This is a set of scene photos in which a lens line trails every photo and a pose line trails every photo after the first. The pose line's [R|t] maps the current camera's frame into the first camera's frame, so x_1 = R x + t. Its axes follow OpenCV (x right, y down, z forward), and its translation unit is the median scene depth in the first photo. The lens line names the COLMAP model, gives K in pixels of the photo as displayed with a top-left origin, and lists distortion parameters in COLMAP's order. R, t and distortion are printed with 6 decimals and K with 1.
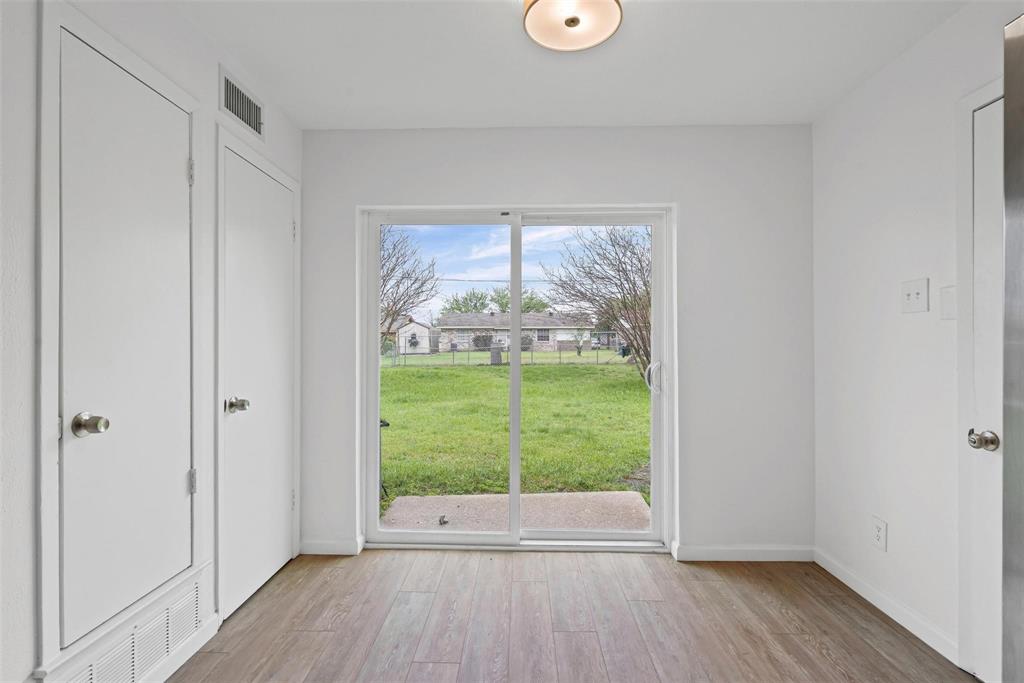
lens RADIAL K [[476.5, 0, 508.8], [0, 476.5, 345.8], [0, 0, 1]] dist [0.002633, 0.000631]
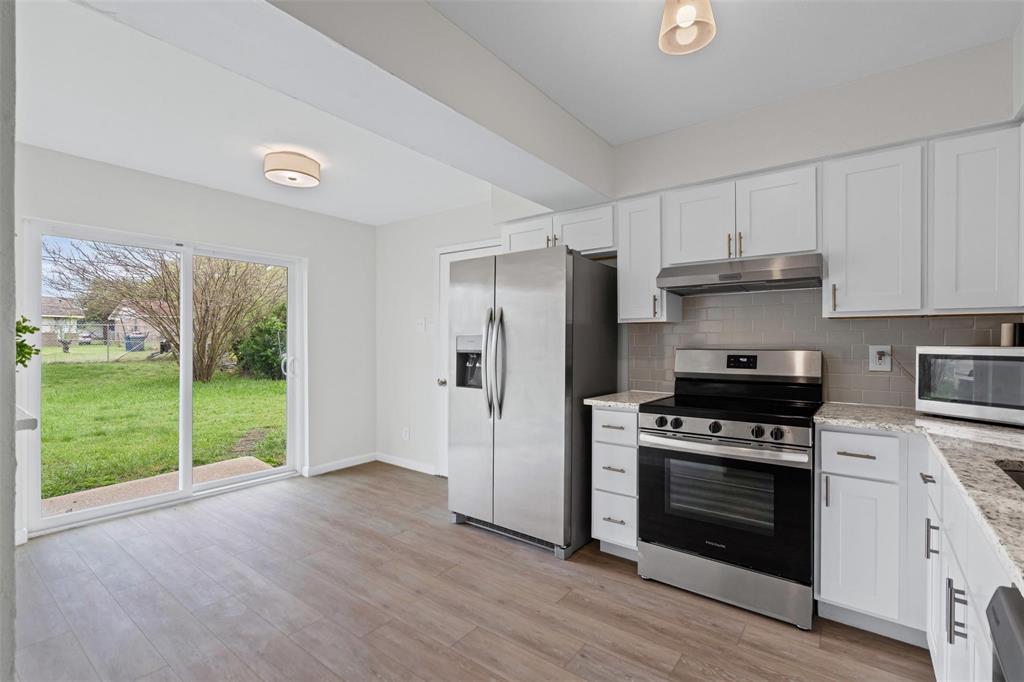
lens RADIAL K [[469.1, 0, 512.0], [0, 469.1, 341.0], [0, 0, 1]] dist [0.002779, 0.000949]
pose [[0.581150, 0.001705, 0.813794, -0.545627], [-0.003830, 0.999992, 0.000641, -0.020715], [-0.813787, -0.003489, 0.581153, -0.500520]]
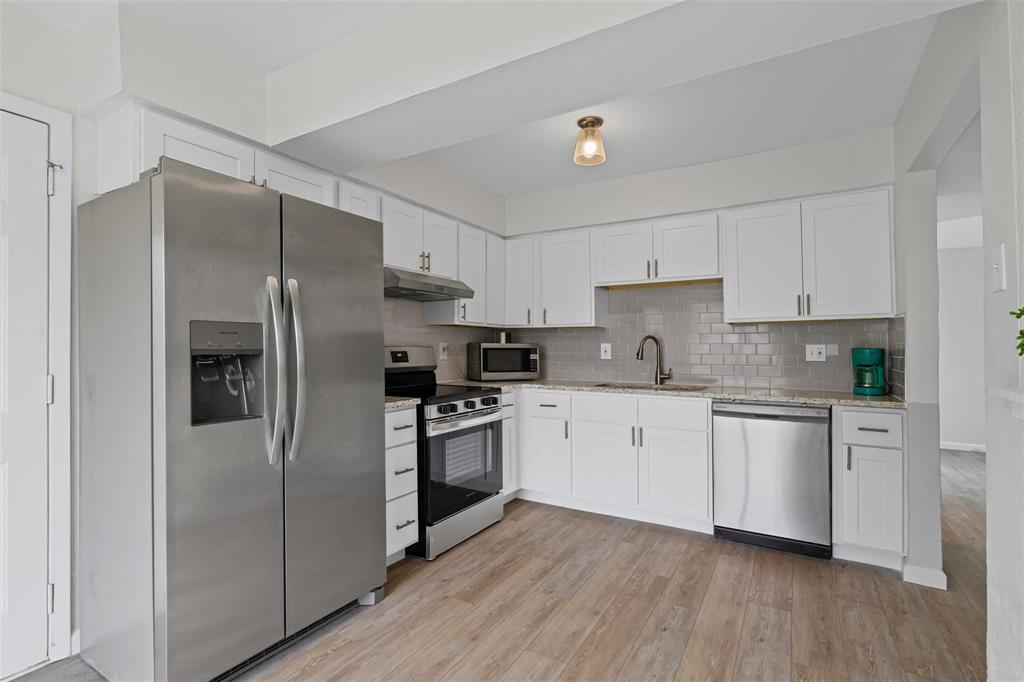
lens RADIAL K [[479.5, 0, 514.7], [0, 479.5, 339.8], [0, 0, 1]] dist [0.001015, 0.000277]
pose [[-0.876265, 0.005553, 0.481798, -0.285612], [-0.003606, 0.999830, -0.018082, 0.000331], [-0.481816, -0.017582, -0.876096, 0.620230]]
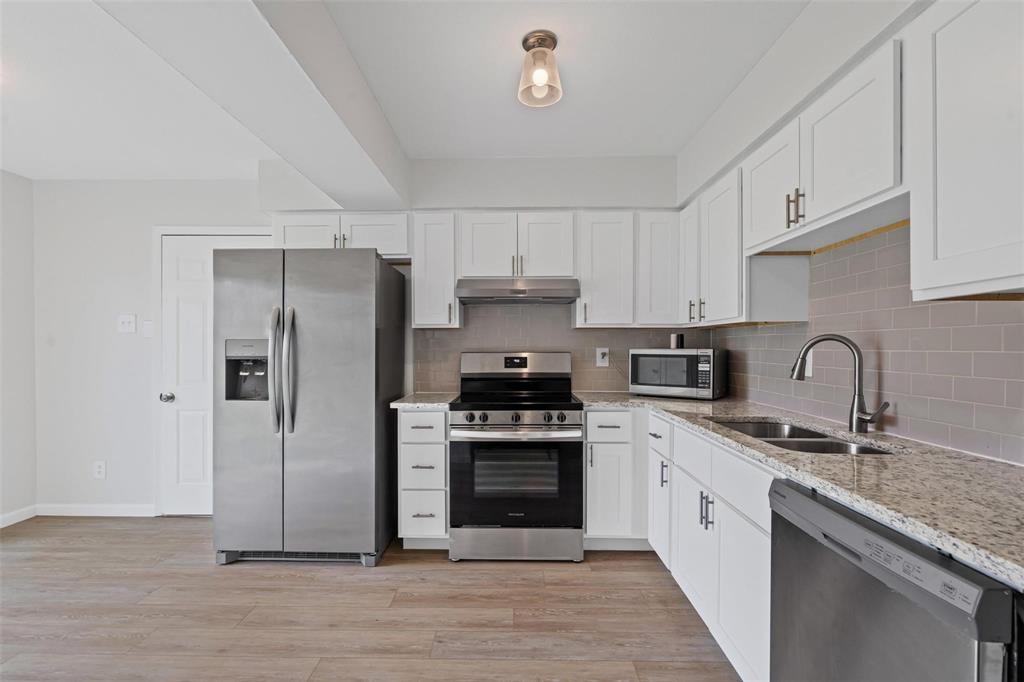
lens RADIAL K [[464.9, 0, 510.0], [0, 464.9, 349.7], [0, 0, 1]] dist [-0.003130, 0.000288]
pose [[-0.014489, -0.008480, 0.999859, -0.645965], [-0.003367, 0.999959, 0.008432, -0.020499], [-0.999889, -0.003245, -0.014517, -0.282768]]
